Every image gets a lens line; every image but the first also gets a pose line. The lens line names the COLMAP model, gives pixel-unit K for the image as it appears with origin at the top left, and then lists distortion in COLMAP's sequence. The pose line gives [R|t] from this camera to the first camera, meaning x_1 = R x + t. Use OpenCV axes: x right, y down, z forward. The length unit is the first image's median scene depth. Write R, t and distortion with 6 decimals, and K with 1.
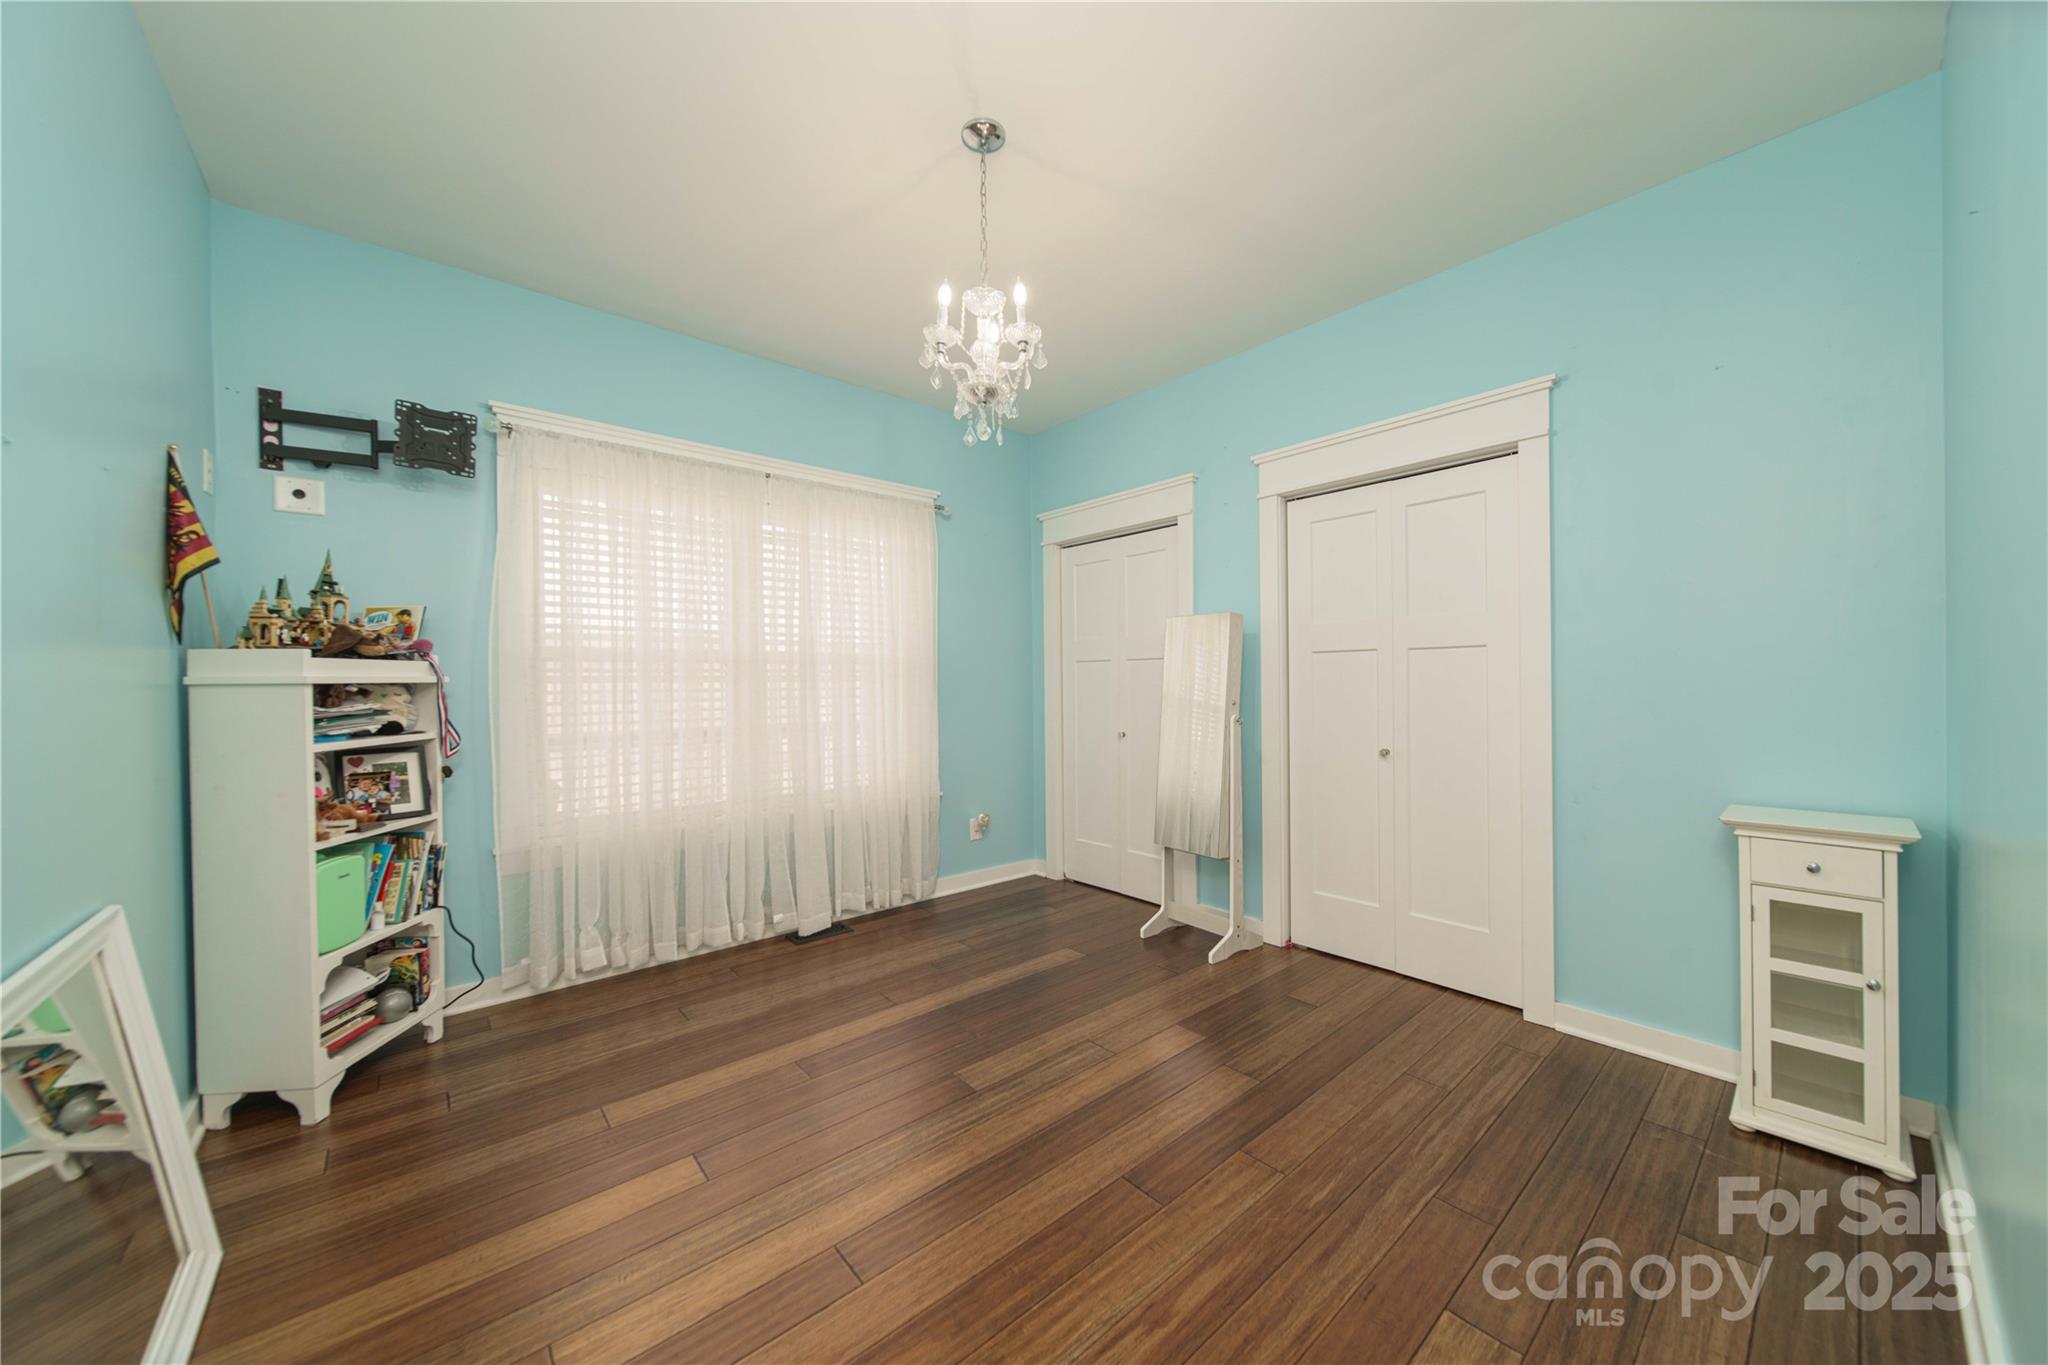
lens RADIAL K [[719.5, 0, 1022.1], [0, 719.5, 684.9], [0, 0, 1]] dist [-0.001420, -0.000487]
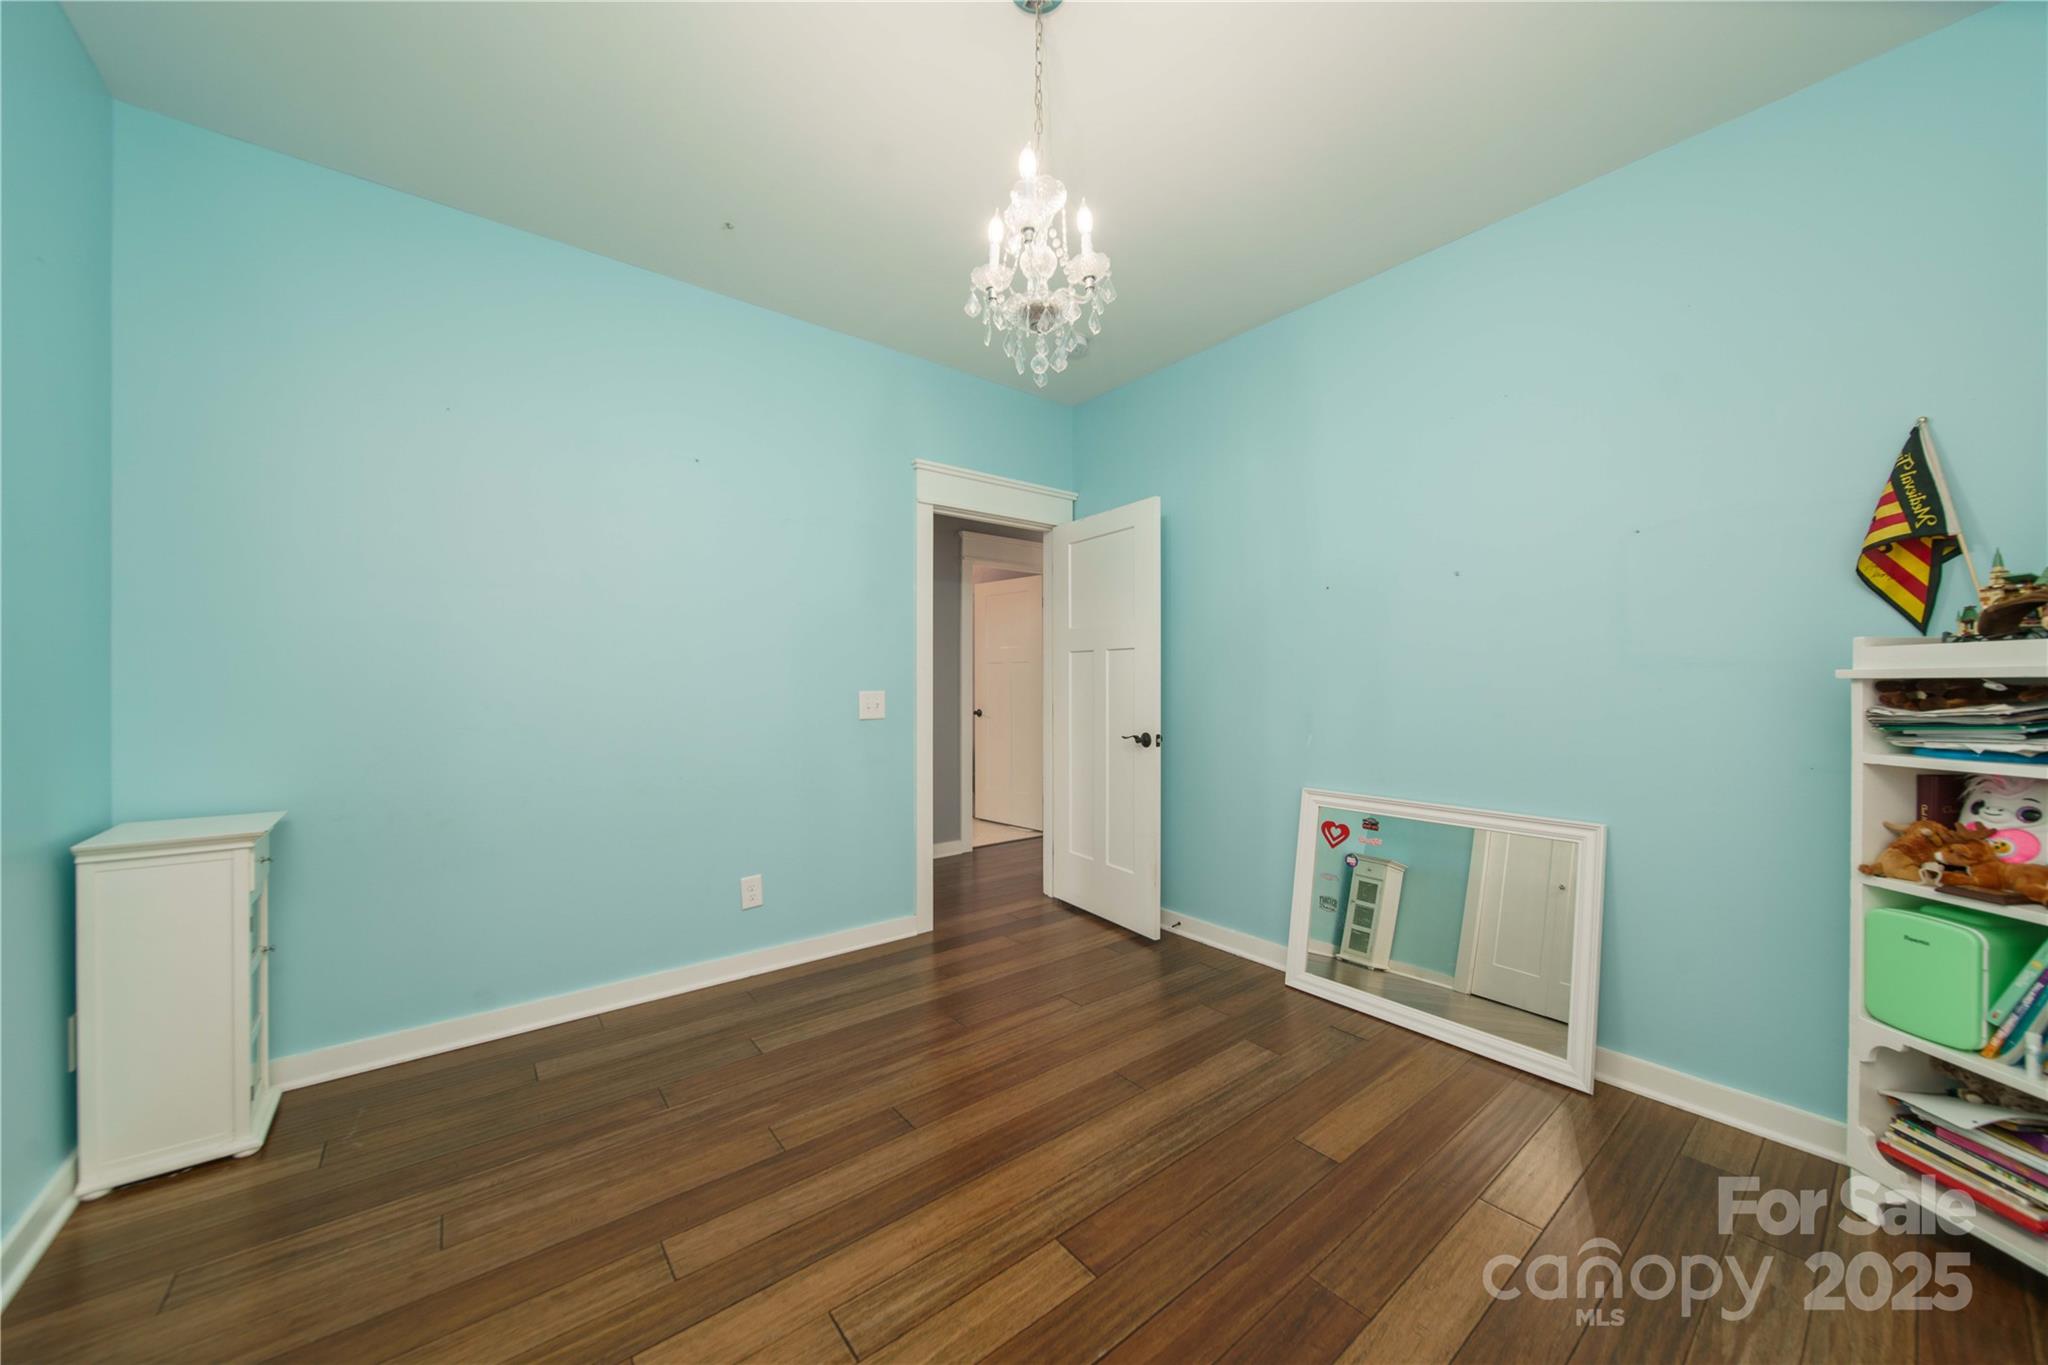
lens RADIAL K [[719.5, 0, 1022.1], [0, 719.5, 684.9], [0, 0, 1]] dist [-0.001420, -0.000487]
pose [[-0.999320, 0.007016, 0.036203, -0.062848], [0.007213, 0.999960, 0.005313, -0.006212], [-0.036165, 0.005571, -0.999330, 1.861142]]
